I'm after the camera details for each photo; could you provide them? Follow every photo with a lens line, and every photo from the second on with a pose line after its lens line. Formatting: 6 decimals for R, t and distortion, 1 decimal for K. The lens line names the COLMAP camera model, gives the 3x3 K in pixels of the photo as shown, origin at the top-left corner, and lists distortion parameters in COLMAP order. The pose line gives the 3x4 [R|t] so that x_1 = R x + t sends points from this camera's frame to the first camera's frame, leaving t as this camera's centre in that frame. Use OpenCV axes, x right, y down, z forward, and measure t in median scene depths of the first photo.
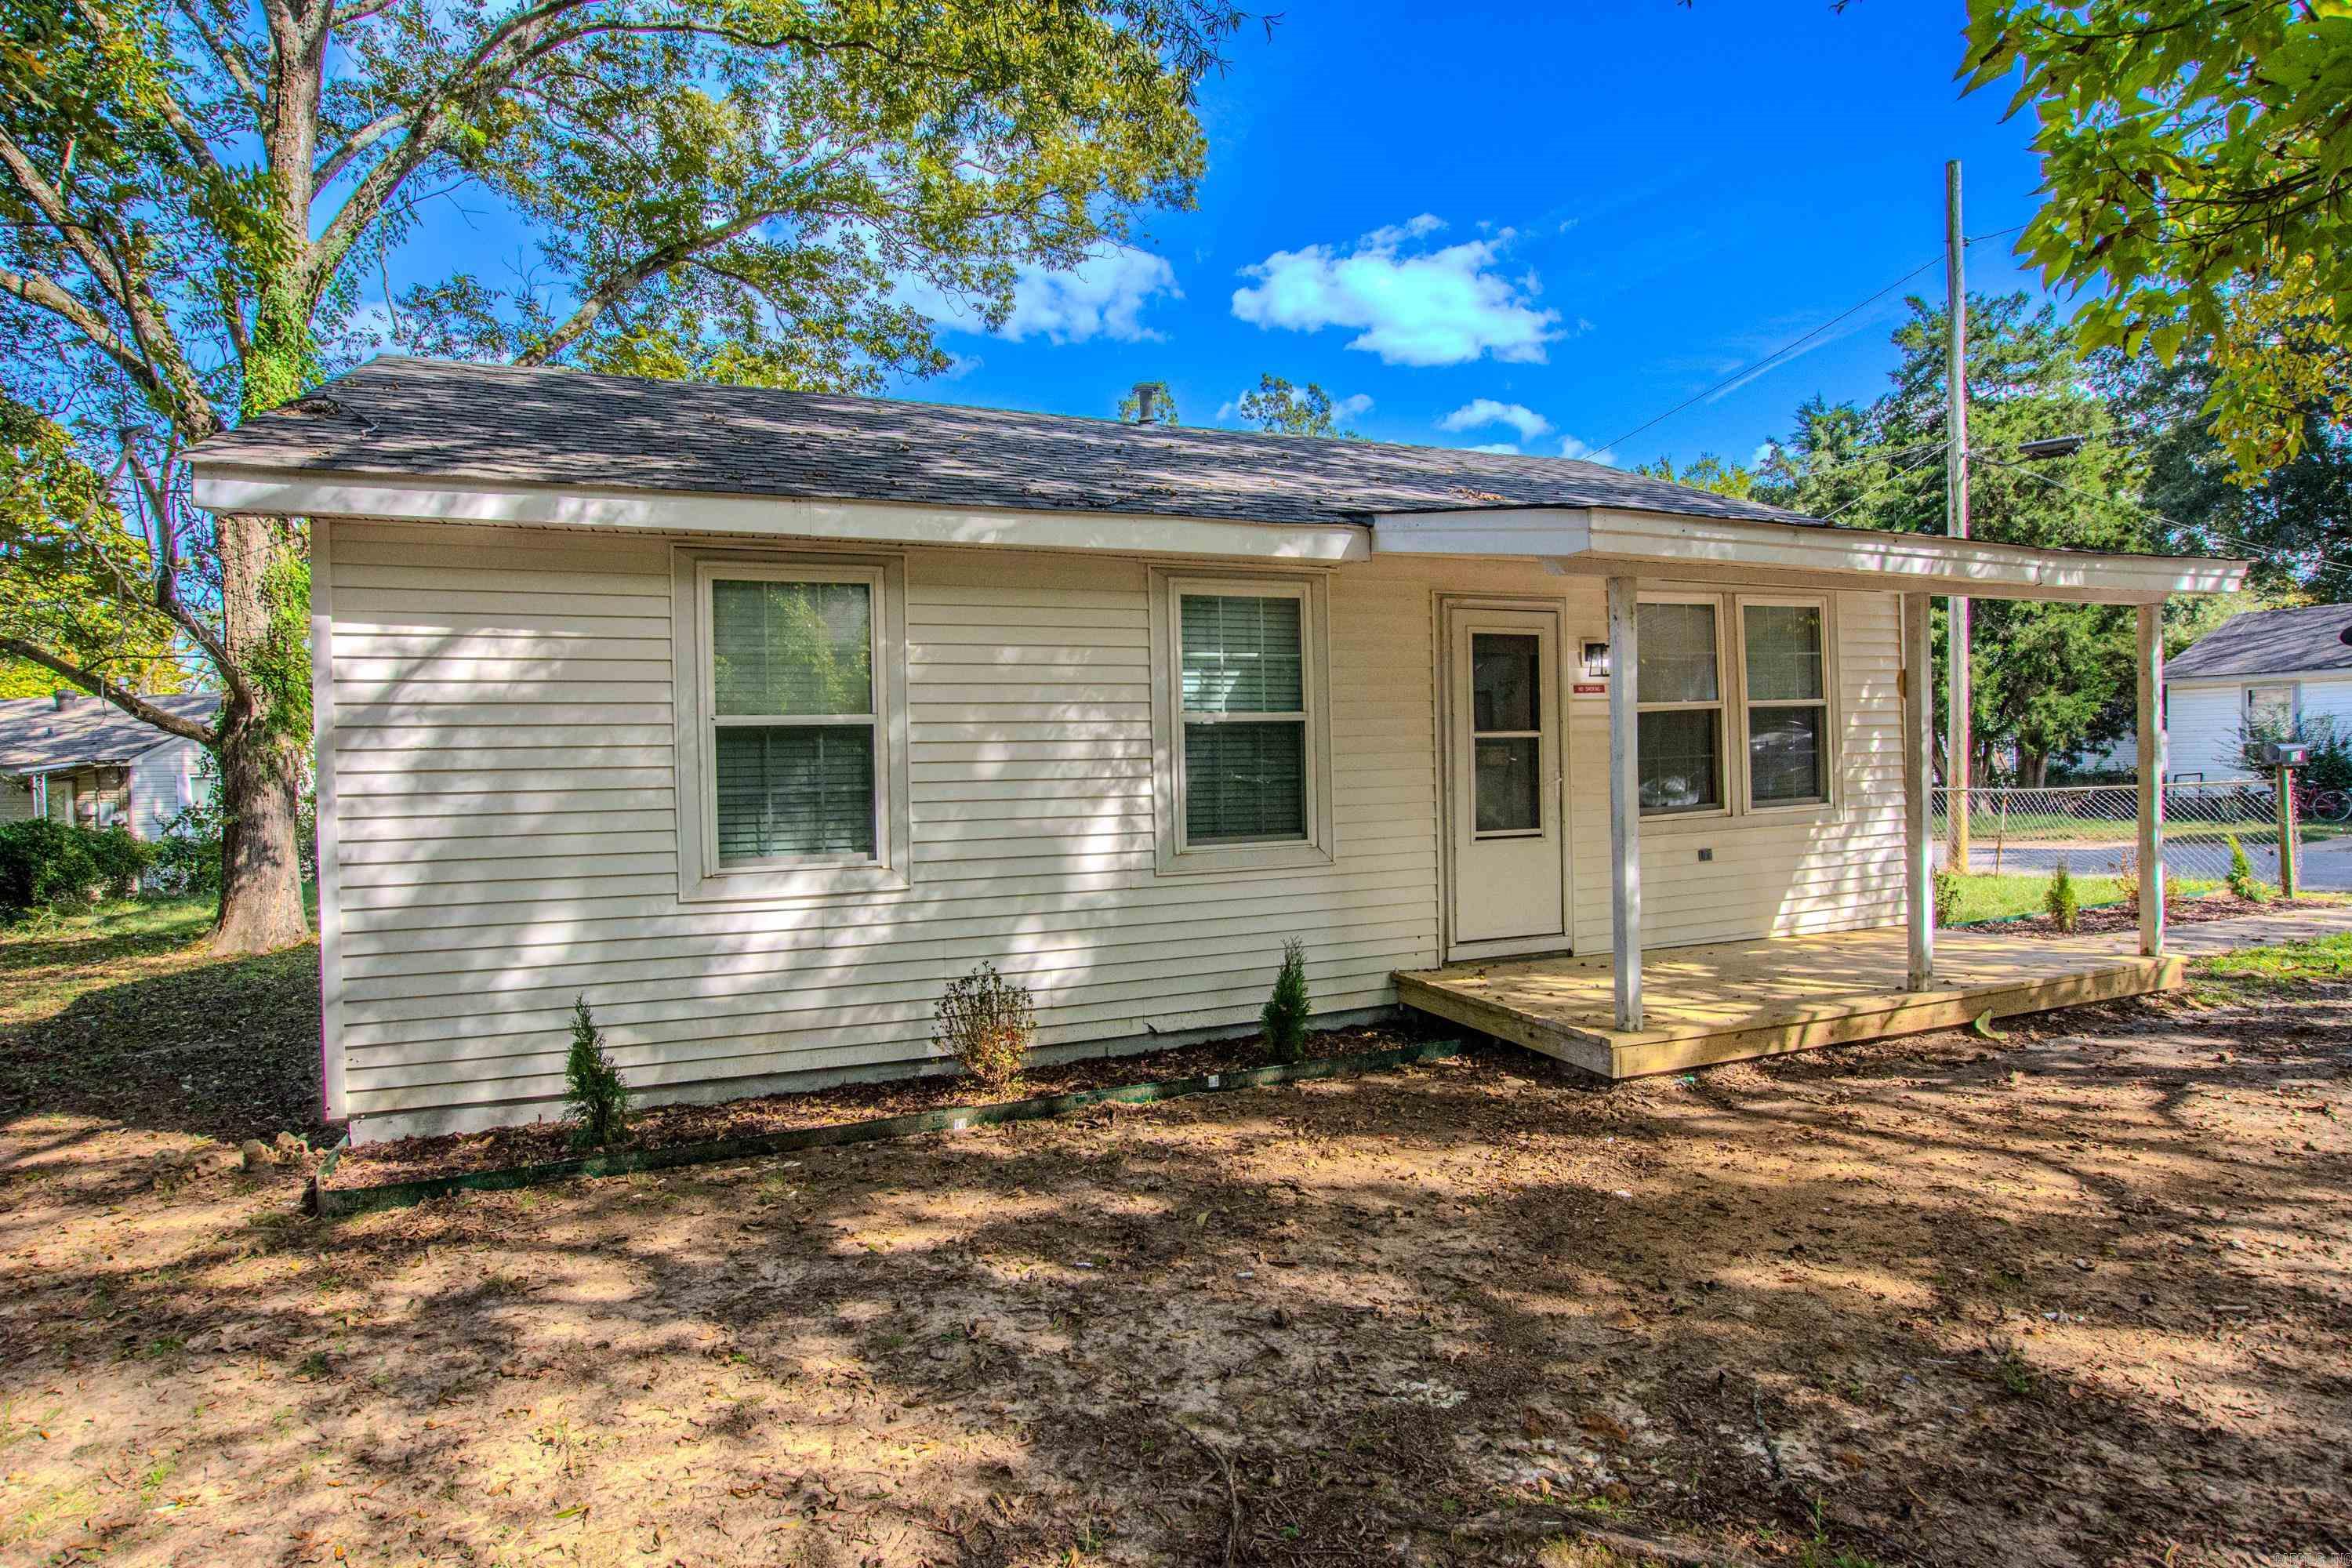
lens RADIAL K [[1246.3, 0, 1168.9], [0, 1246.3, 765.7], [0, 0, 1]] dist [-0.013195, 0.000828]
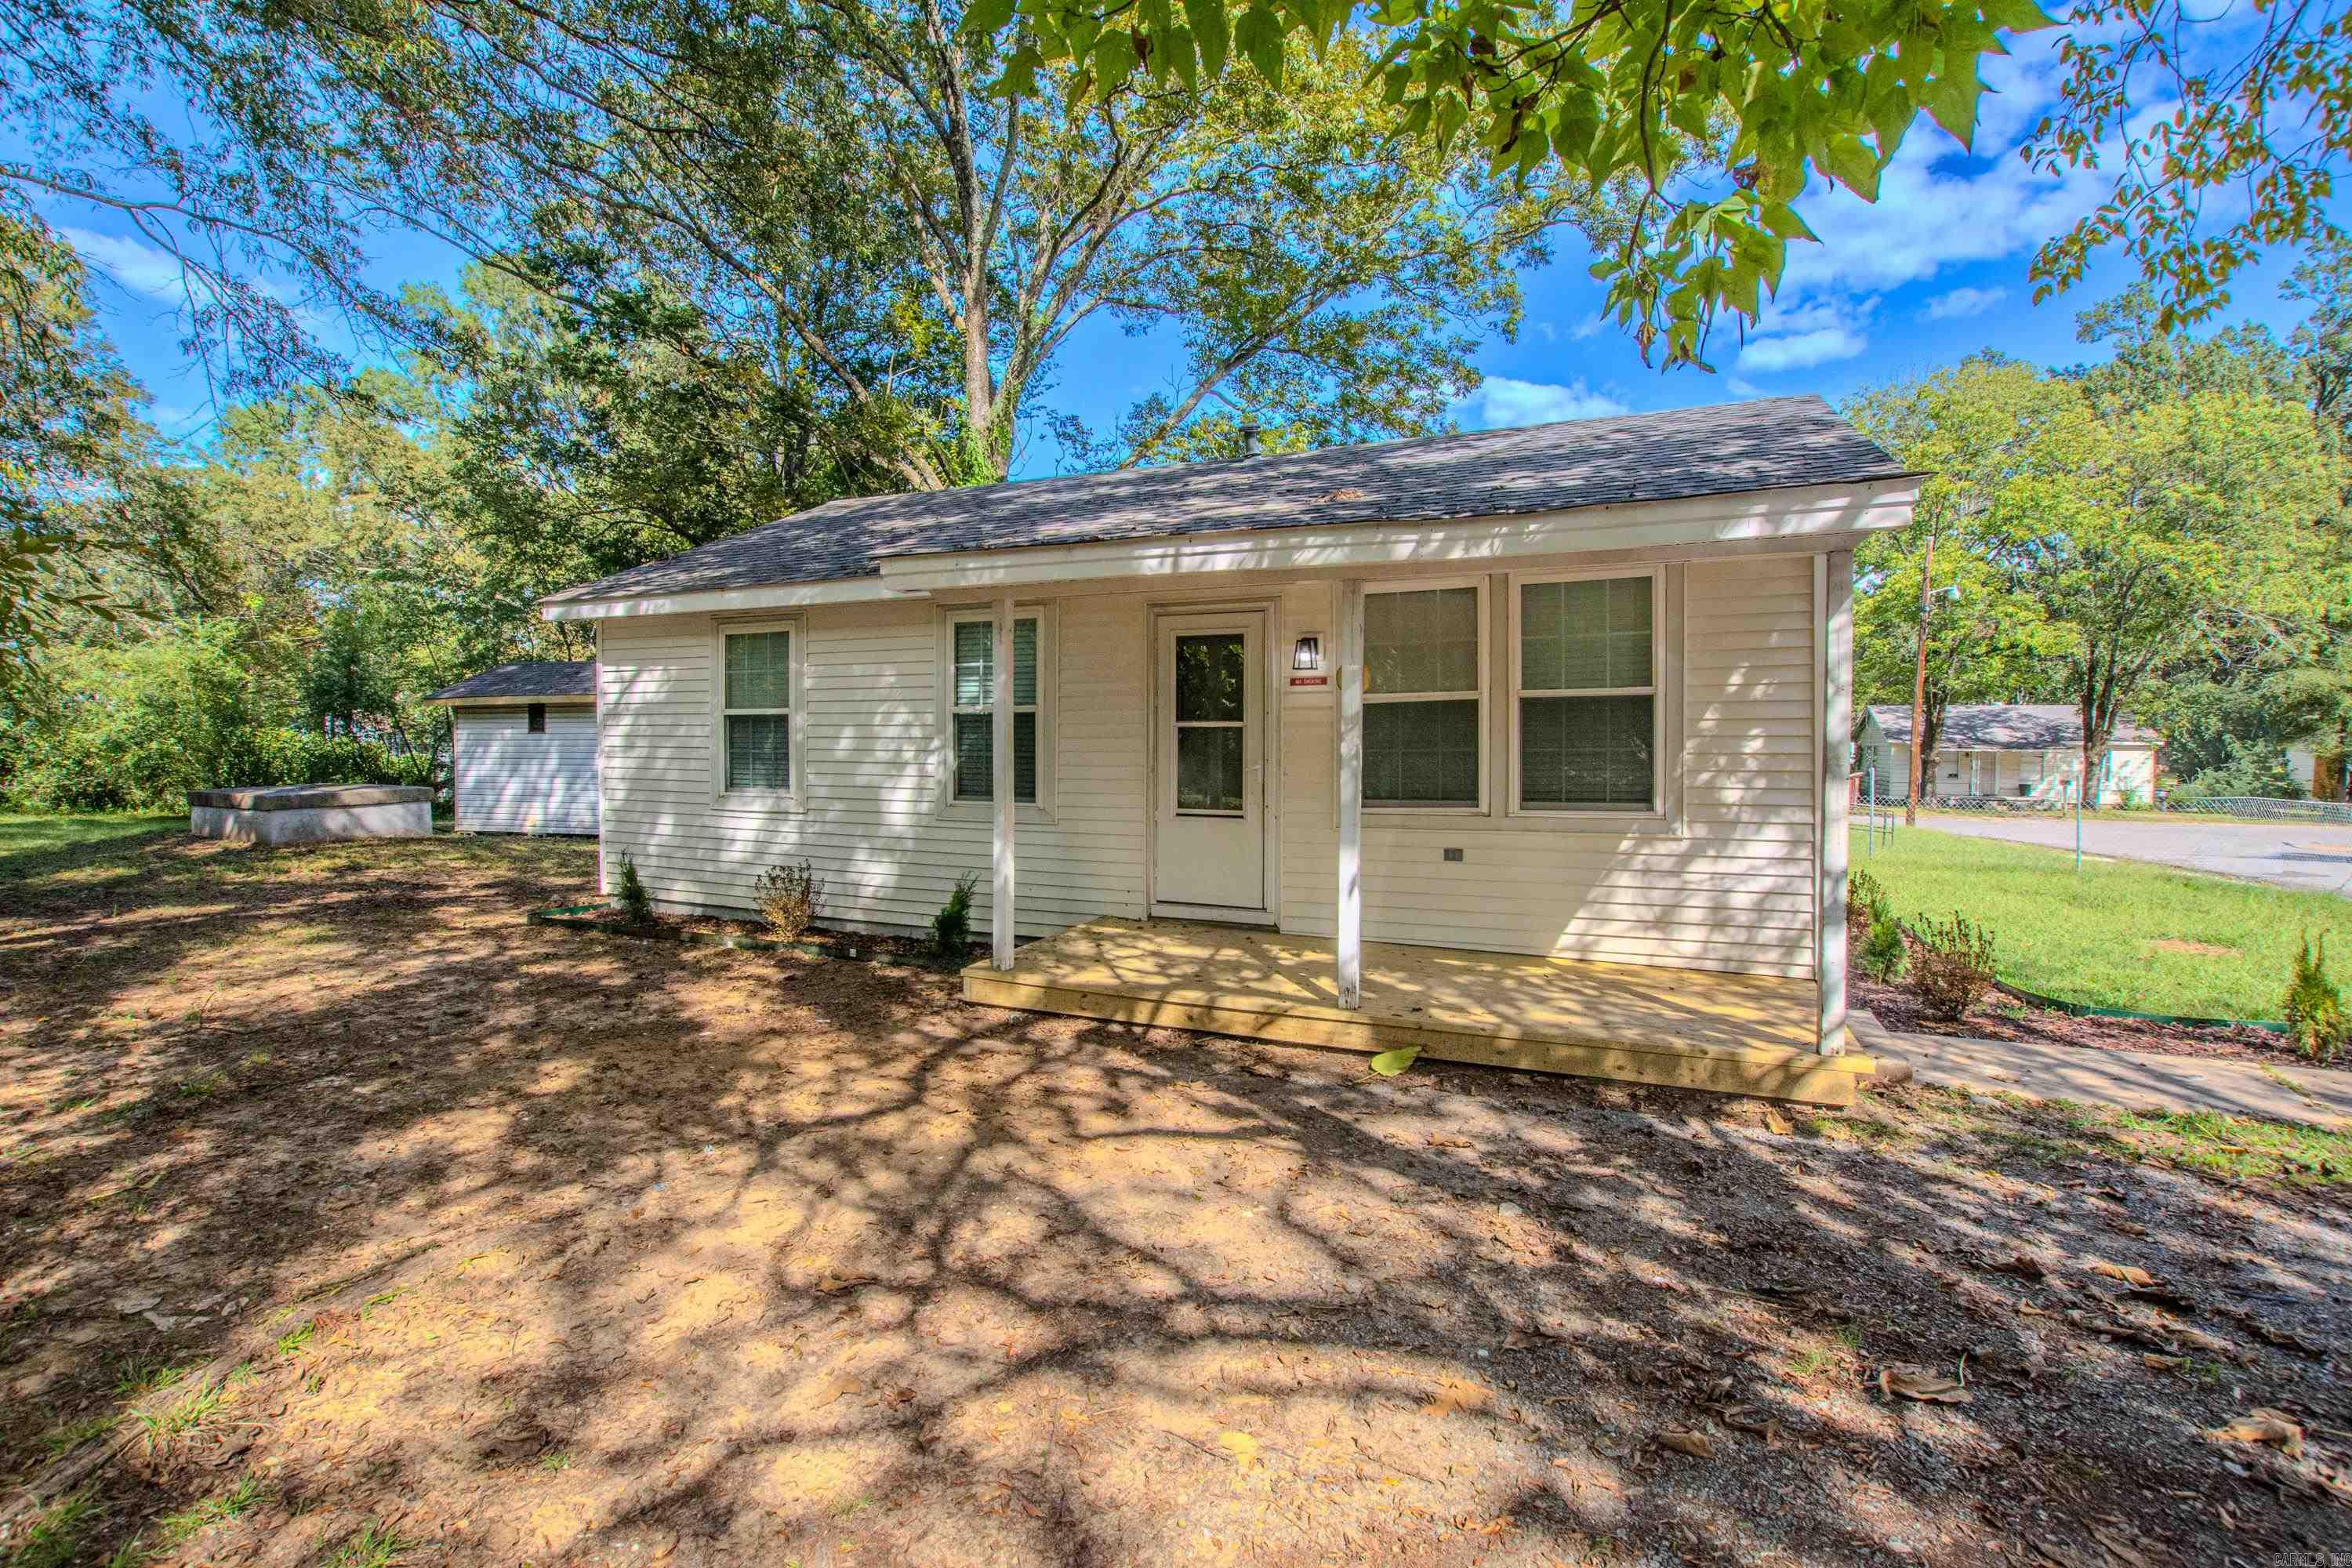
lens RADIAL K [[1215.1, 0, 1349.8], [0, 1215.1, 774.5], [0, 0, 1]] dist [-0.036193, 0.002509]
pose [[0.678167, 0.046676, -0.733424, 1.045305], [-0.020403, 0.998792, 0.044698, -0.028774], [0.734624, -0.015349, 0.678300, 0.317216]]
